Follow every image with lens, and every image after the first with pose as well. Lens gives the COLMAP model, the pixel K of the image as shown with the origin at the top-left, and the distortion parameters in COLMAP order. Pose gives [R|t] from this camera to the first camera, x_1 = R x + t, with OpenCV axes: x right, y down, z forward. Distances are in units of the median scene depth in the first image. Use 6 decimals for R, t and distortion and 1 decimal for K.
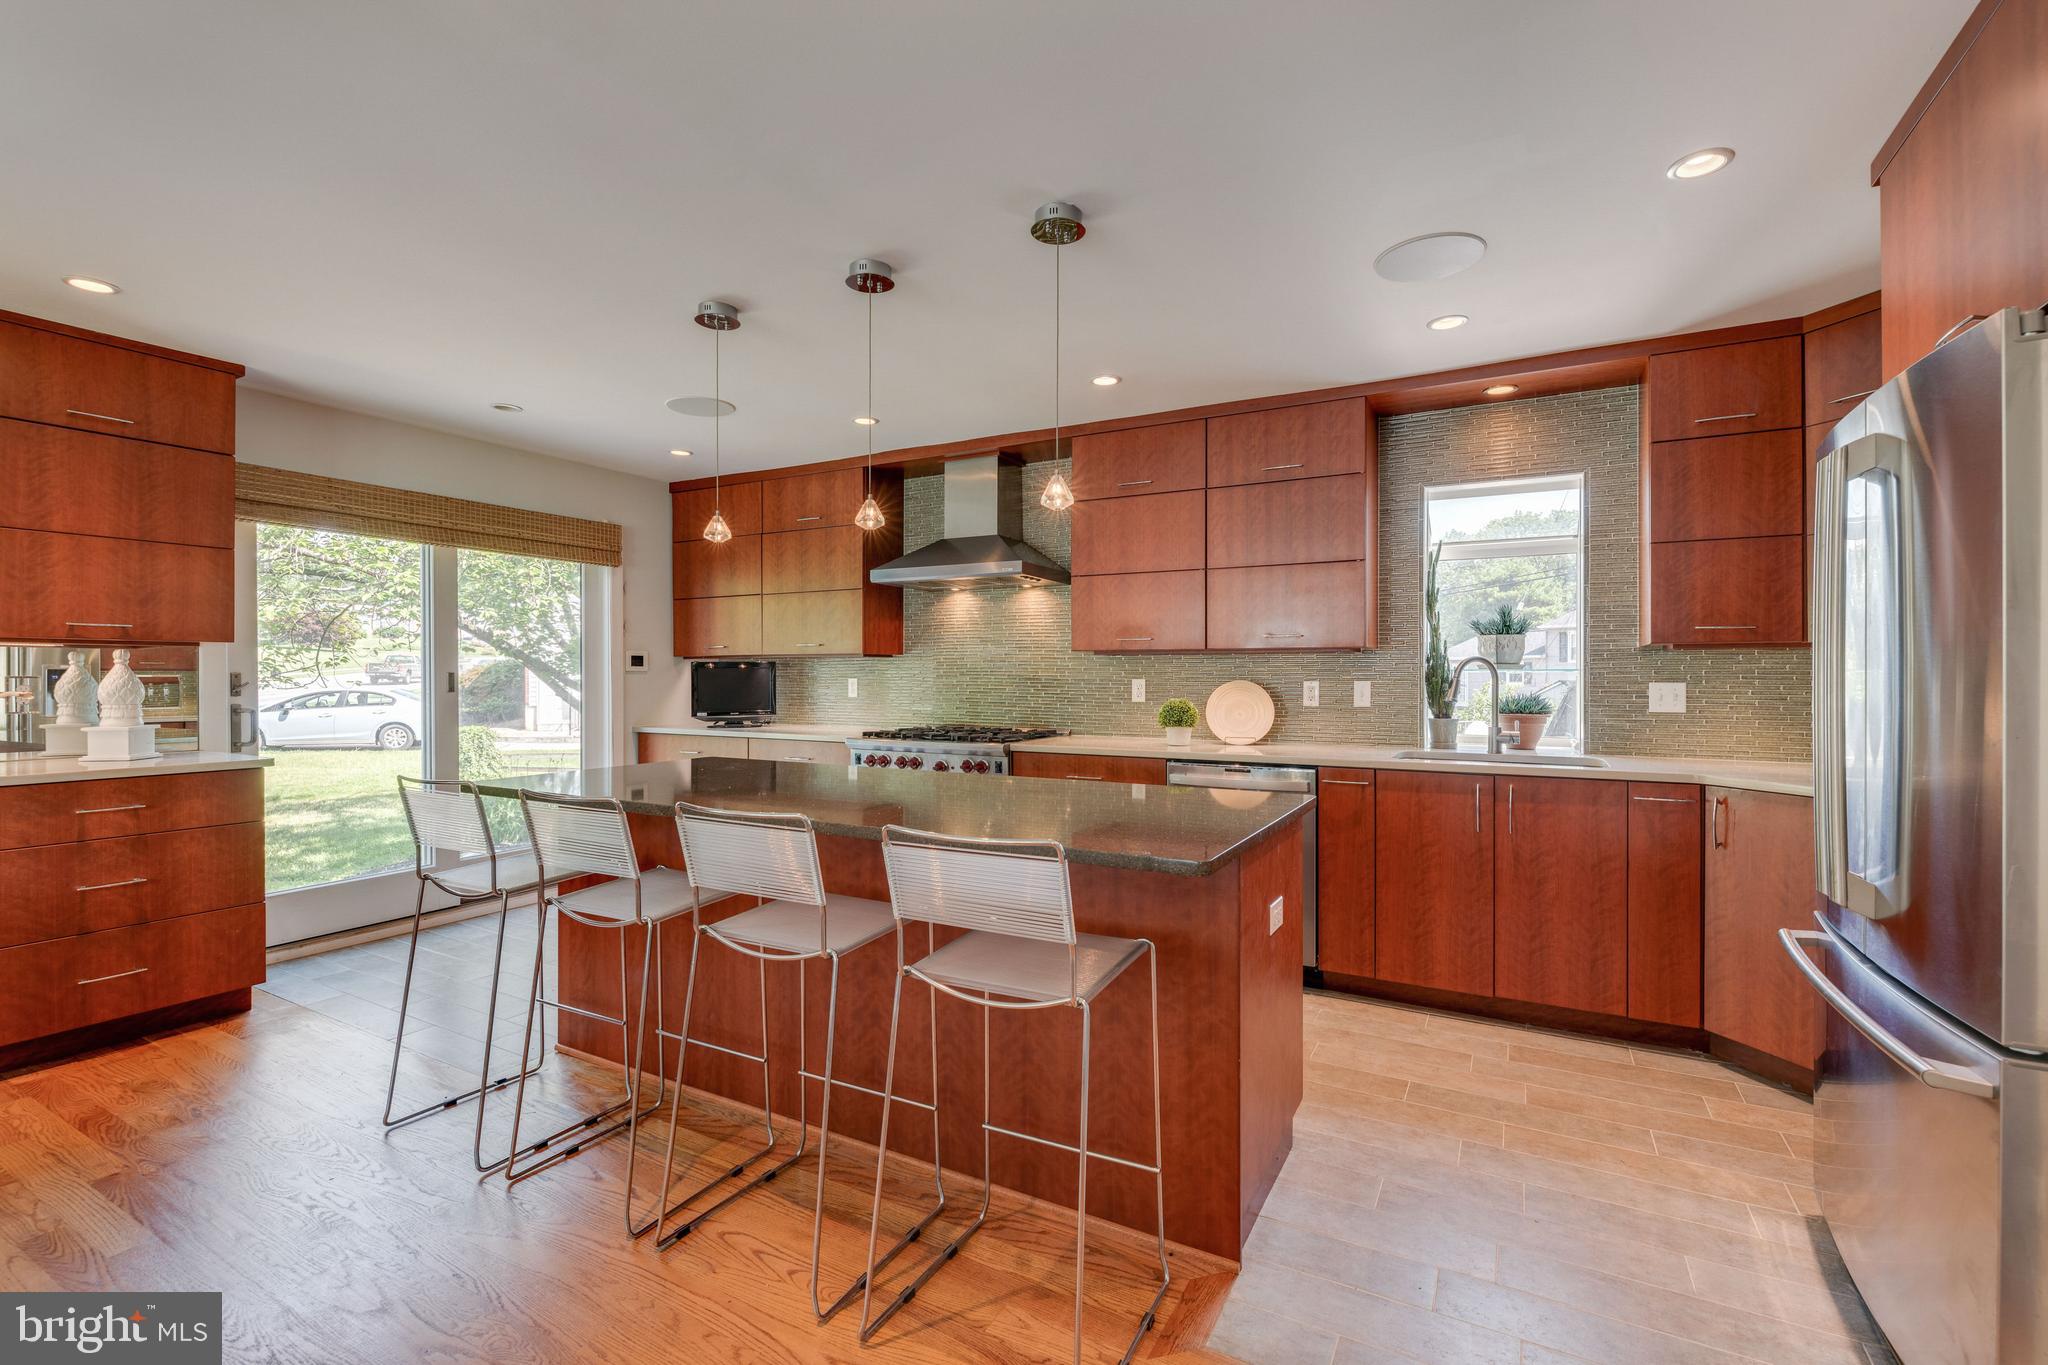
lens RADIAL K [[895.4, 0, 1025.9], [0, 895.4, 676.6], [0, 0, 1]] dist [0.013269, -0.011089]
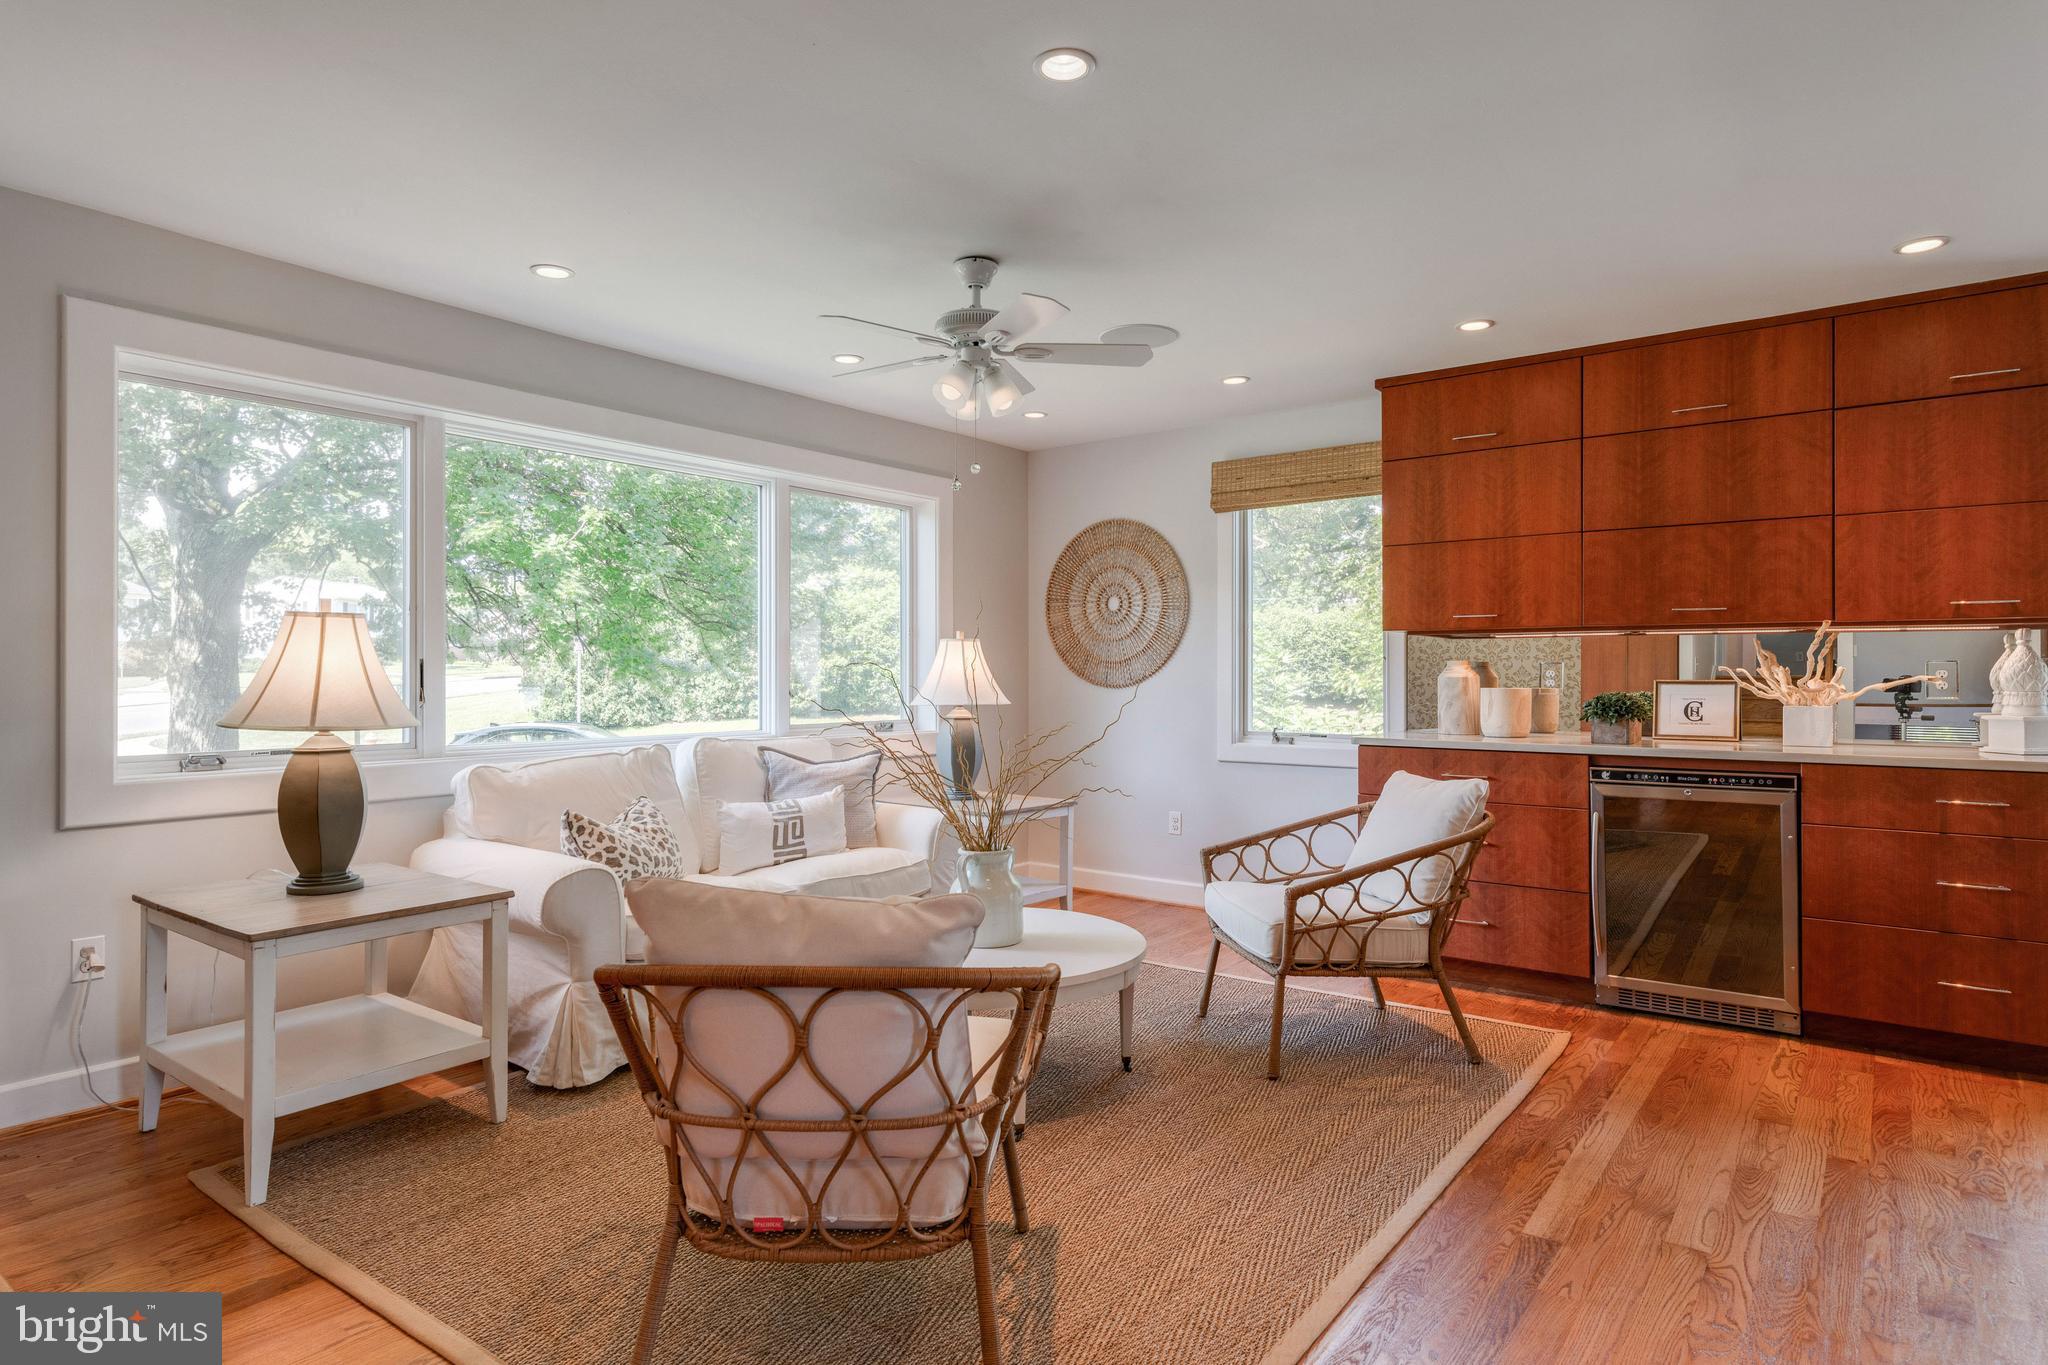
lens RADIAL K [[1125.4, 0, 1017.9], [0, 1125.4, 670.2], [0, 0, 1]] dist [0.001909, 0.001038]
pose [[-0.153501, -0.004161, -0.988140, 0.199118], [-0.002542, 0.999989, -0.003816, 0.014621], [0.988145, 0.001926, -0.153510, 0.164043]]
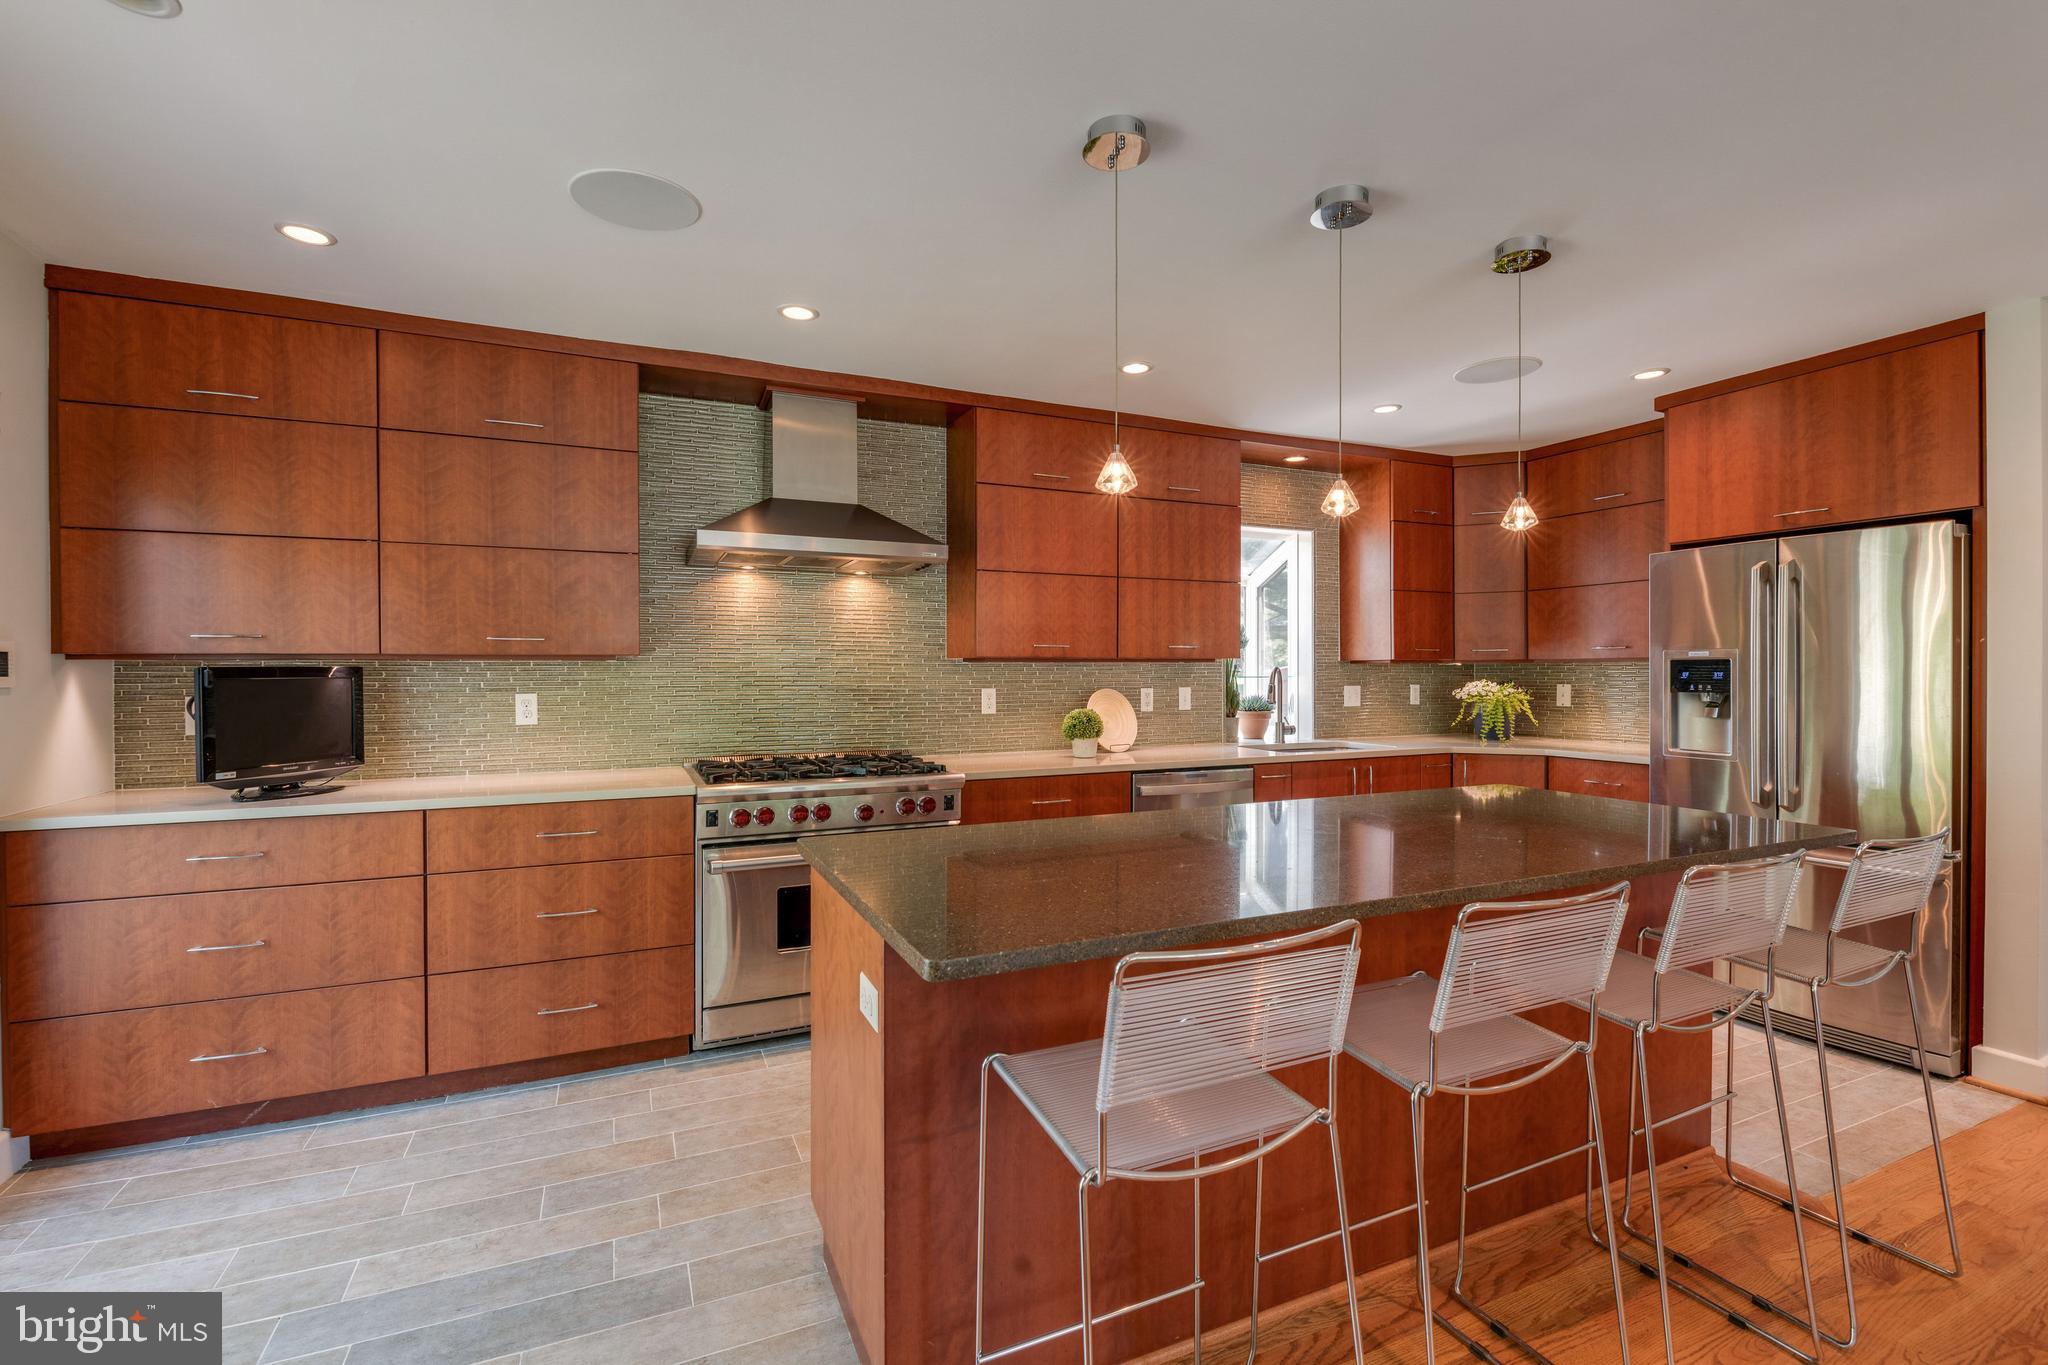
lens RADIAL K [[895.4, 0, 1025.9], [0, 895.4, 676.6], [0, 0, 1]] dist [0.013269, -0.011089]
pose [[0.597336, -0.007979, 0.801952, -0.676335], [0.003757, 0.999967, 0.007151, -0.017978], [-0.801982, -0.001259, 0.597346, 0.503612]]
